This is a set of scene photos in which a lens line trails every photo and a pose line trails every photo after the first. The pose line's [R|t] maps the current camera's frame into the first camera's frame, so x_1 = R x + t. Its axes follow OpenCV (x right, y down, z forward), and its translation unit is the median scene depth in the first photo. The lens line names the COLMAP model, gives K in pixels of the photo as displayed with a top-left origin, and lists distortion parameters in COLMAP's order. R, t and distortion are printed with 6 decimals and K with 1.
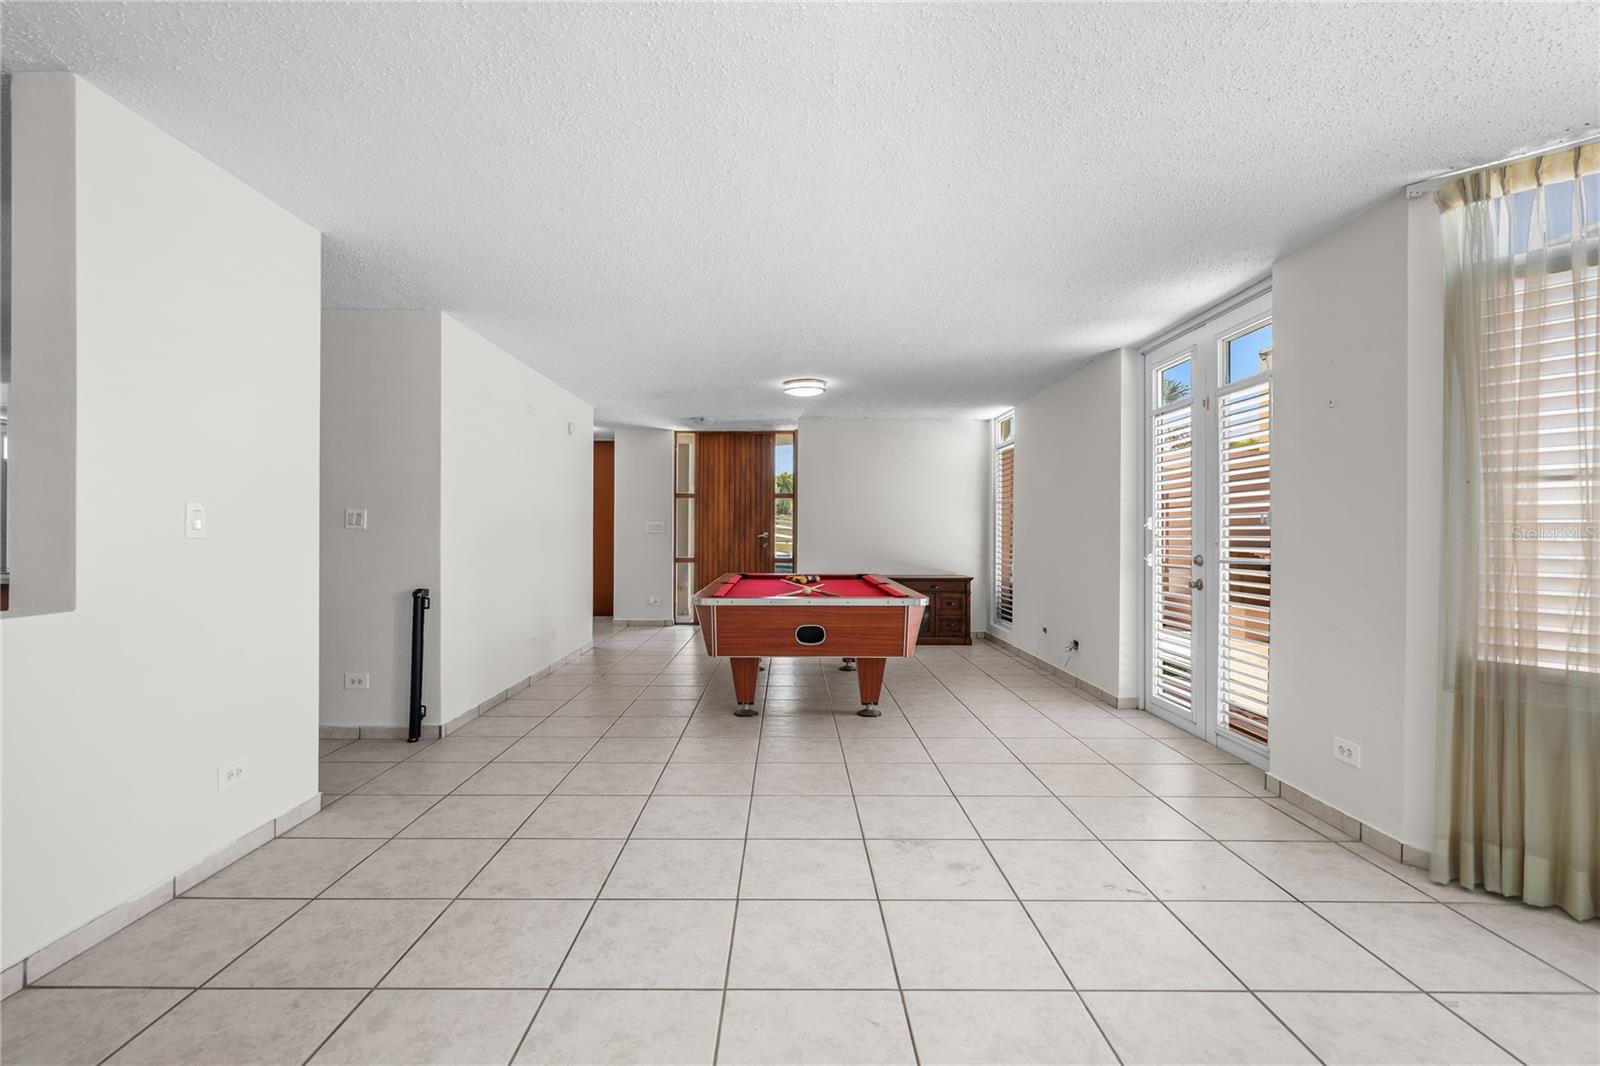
lens RADIAL K [[729.8, 0, 795.9], [0, 729.8, 533.0], [0, 0, 1]] dist [-0.005509, 0.001291]
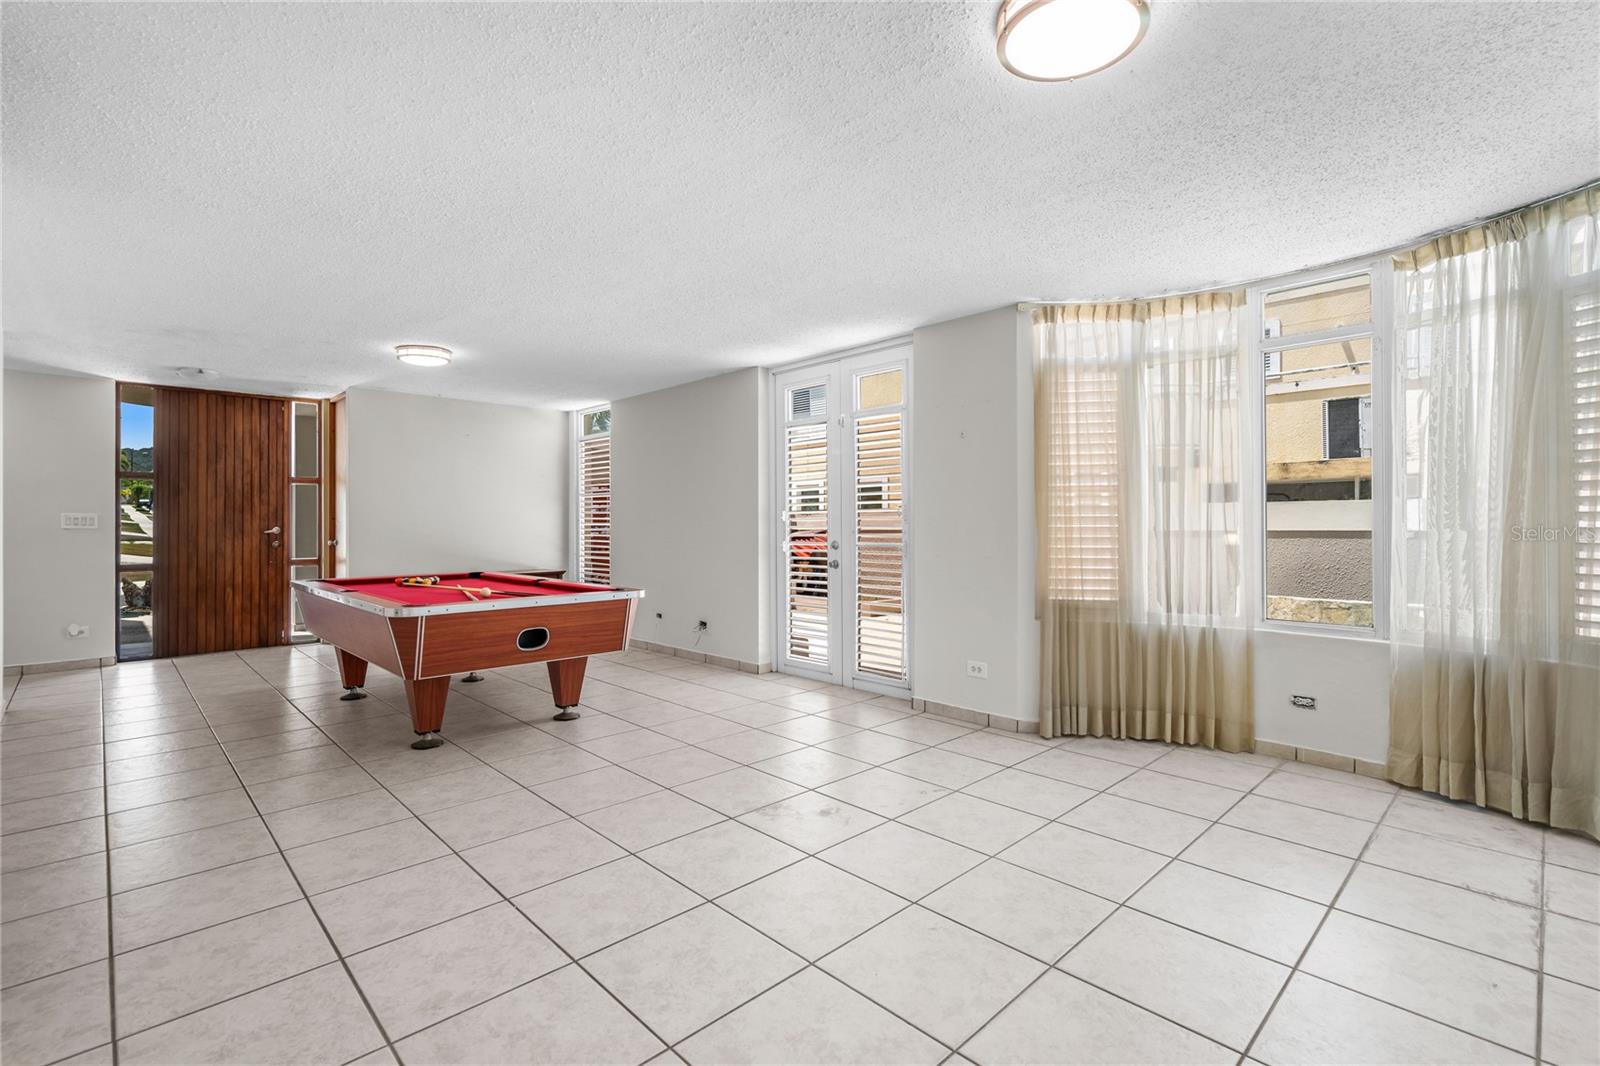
lens RADIAL K [[729.8, 0, 810.2], [0, 729.8, 524.8], [0, 0, 1]] dist [-0.005509, 0.001291]
pose [[0.717201, -0.006023, 0.696841, -0.457593], [0.007499, 0.999971, 0.000925, -0.000200], [-0.696826, 0.004562, 0.717225, 0.141978]]
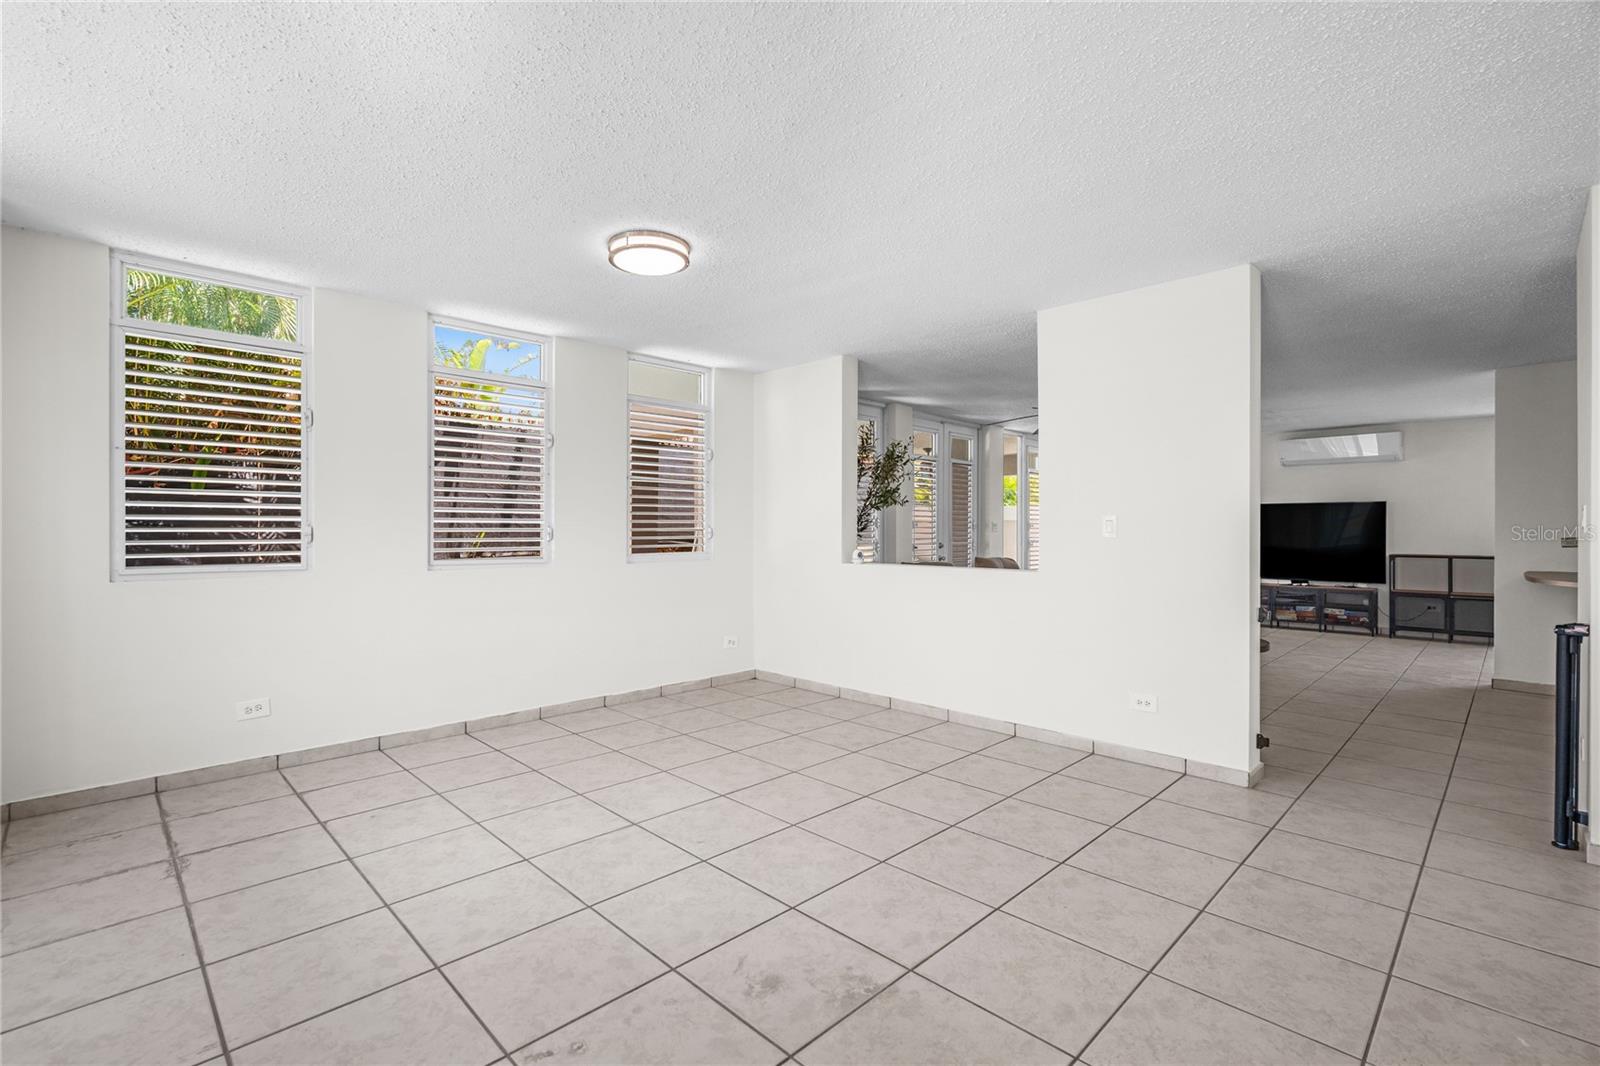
lens RADIAL K [[729.8, 0, 784.3], [0, 729.8, 529.7], [0, 0, 1]] dist [-0.005509, 0.001291]
pose [[-0.728831, -0.006493, -0.684663, 0.551570], [-0.008781, 0.999961, -0.000136, -0.002872], [0.684637, 0.005913, -0.728860, 1.182544]]
